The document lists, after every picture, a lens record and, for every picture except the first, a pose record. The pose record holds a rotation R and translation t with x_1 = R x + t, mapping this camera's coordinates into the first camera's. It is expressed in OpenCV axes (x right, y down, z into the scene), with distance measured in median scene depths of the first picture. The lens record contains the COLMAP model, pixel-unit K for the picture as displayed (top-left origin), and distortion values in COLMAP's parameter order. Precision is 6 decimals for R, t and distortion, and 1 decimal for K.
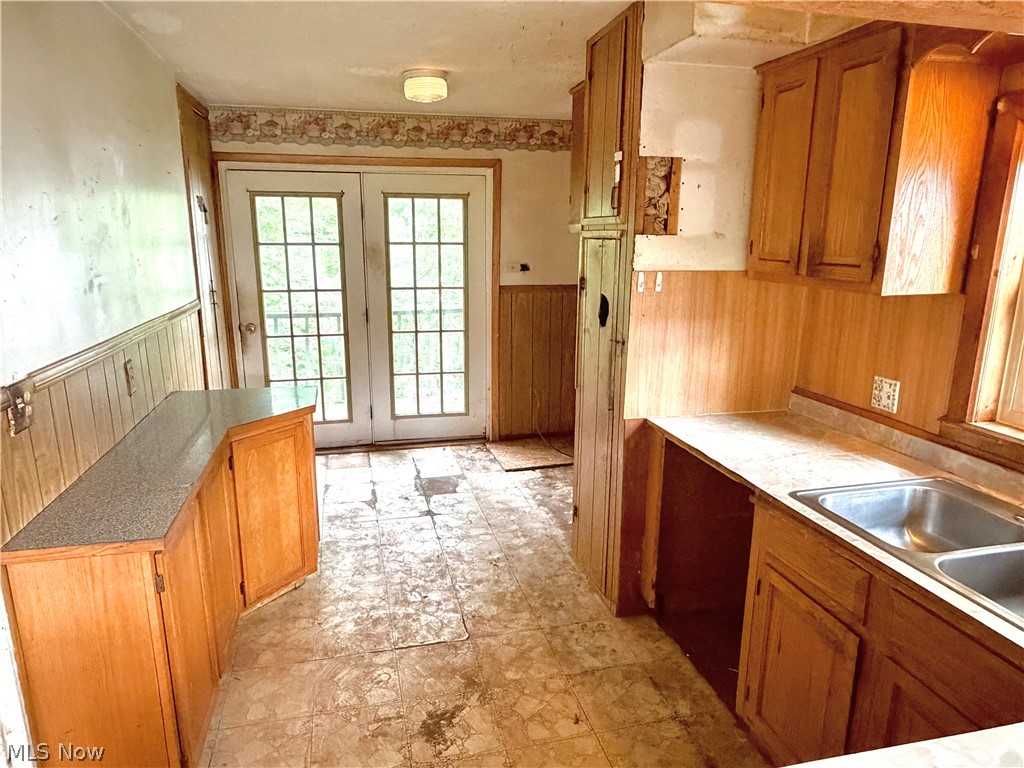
lens RADIAL K [[653.8, 0, 507.9], [0, 653.8, 384.4], [0, 0, 1]] dist [-0.006363, 0.004920]
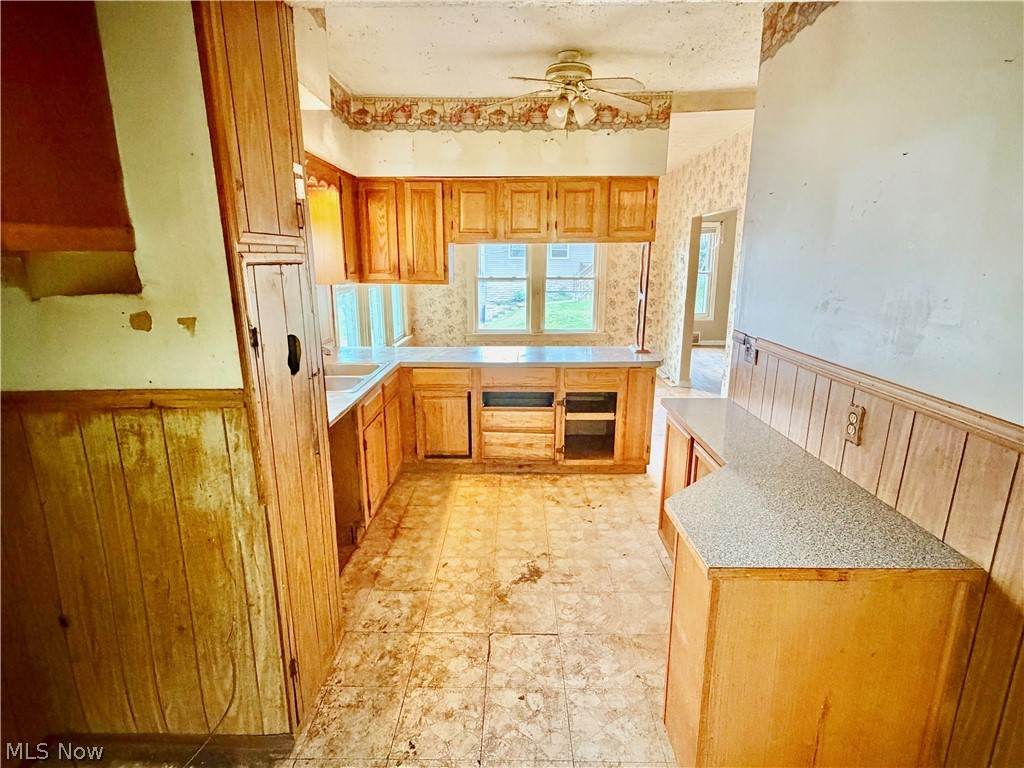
lens RADIAL K [[518.5, 0, 512.1], [0, 518.5, 382.4], [0, 0, 1]] dist [-0.001548, -0.000219]
pose [[-0.968003, -0.063209, 0.242847, -0.278492], [0.051609, 0.896919, 0.439173, -0.360618], [-0.245574, 0.437654, -0.864958, 1.565009]]
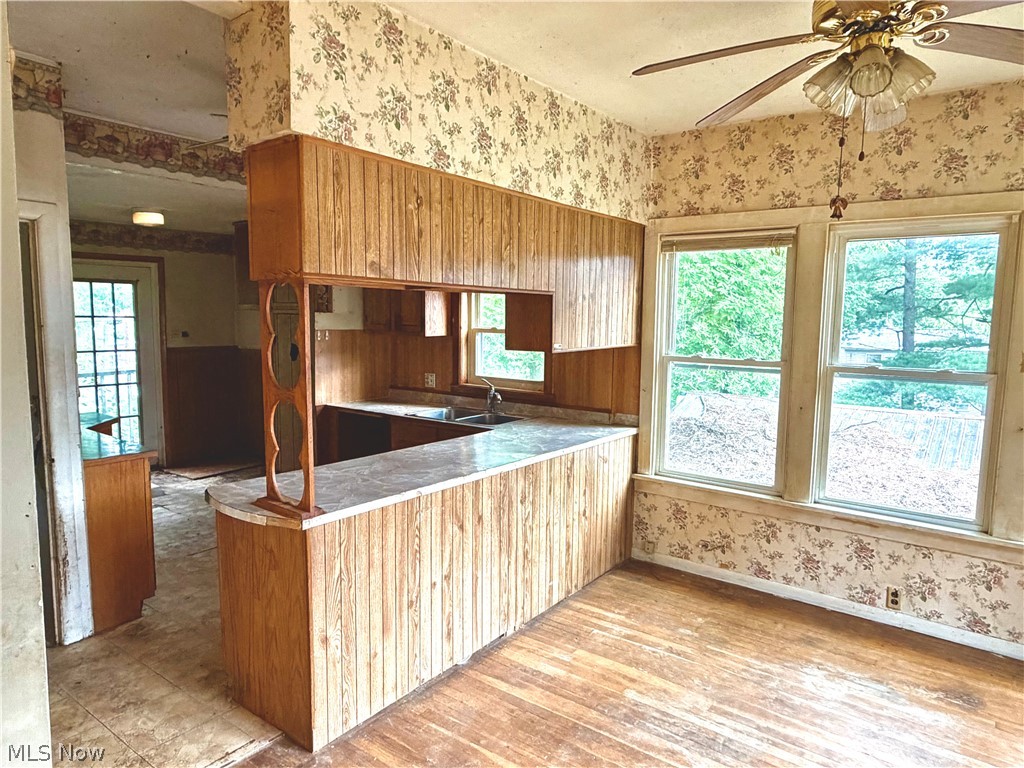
lens RADIAL K [[653.8, 0, 508.3], [0, 653.8, 387.0], [0, 0, 1]] dist [-0.006363, 0.004920]
pose [[0.772859, -0.064220, 0.631320, -0.589667], [0.132679, 0.989231, -0.061797, 0.190378], [-0.620552, 0.131523, 0.773056, -0.844587]]
